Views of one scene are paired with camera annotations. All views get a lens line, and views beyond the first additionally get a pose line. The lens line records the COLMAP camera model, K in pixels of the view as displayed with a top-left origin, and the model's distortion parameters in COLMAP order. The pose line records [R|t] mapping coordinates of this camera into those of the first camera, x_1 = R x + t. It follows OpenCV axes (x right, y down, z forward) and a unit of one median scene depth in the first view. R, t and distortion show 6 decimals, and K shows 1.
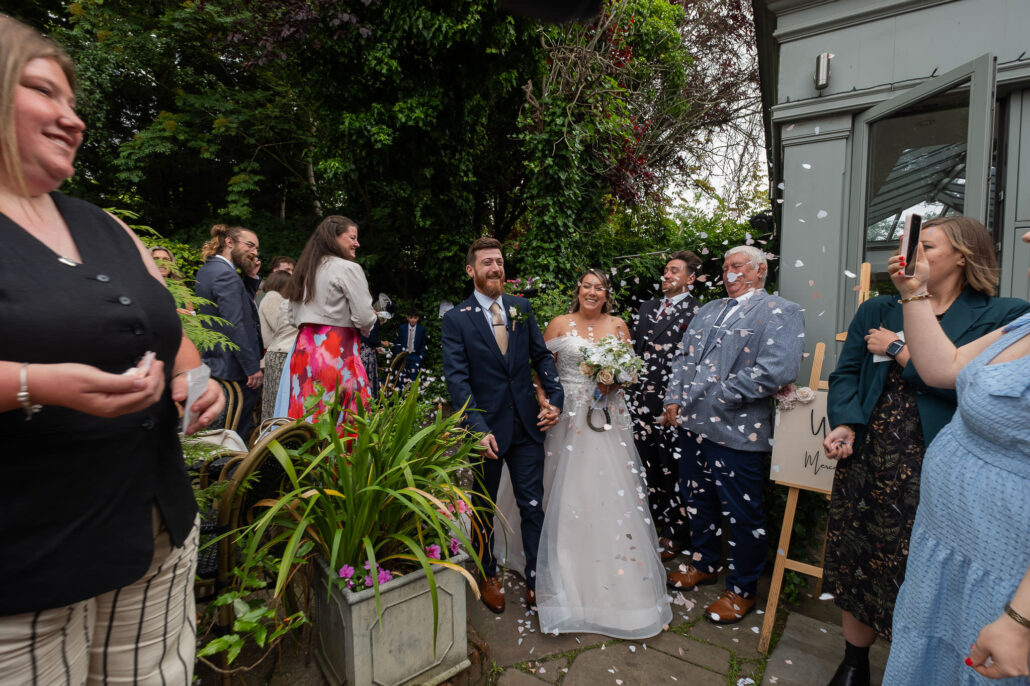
lens RADIAL K [[453.6, 0, 515.0], [0, 453.6, 343.0], [0, 0, 1]] dist [0.001501, -0.000229]
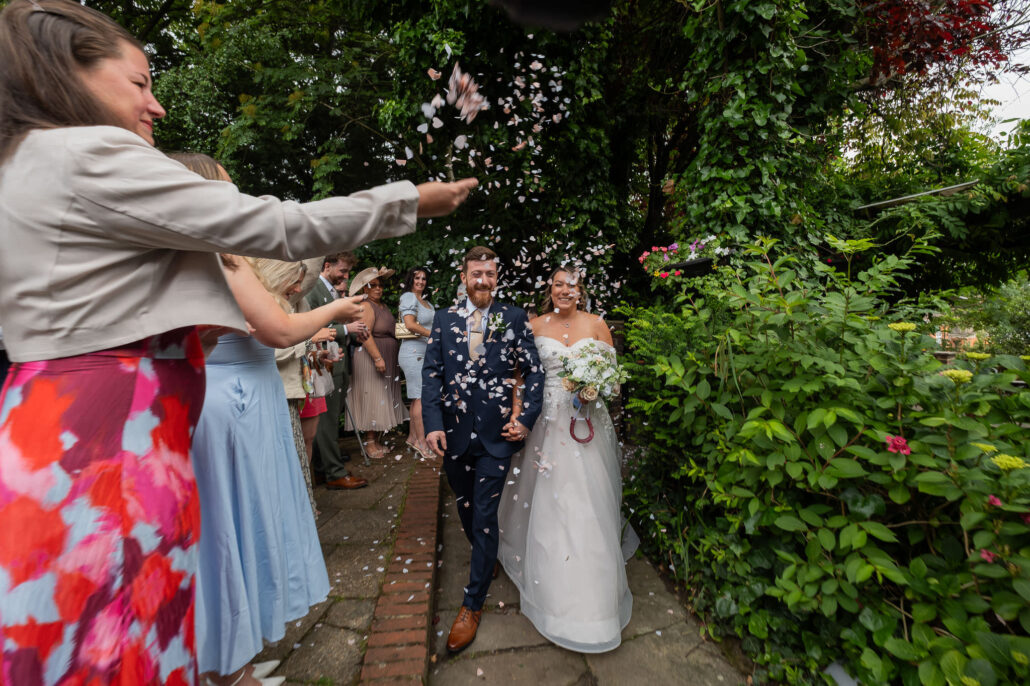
lens RADIAL K [[453.6, 0, 515.0], [0, 453.6, 343.0], [0, 0, 1]] dist [0.001501, -0.000229]
pose [[0.932069, -0.017652, -0.361850, 0.024917], [0.020357, 0.999786, 0.003666, -0.029731], [0.361708, -0.010783, 0.932229, 0.428771]]
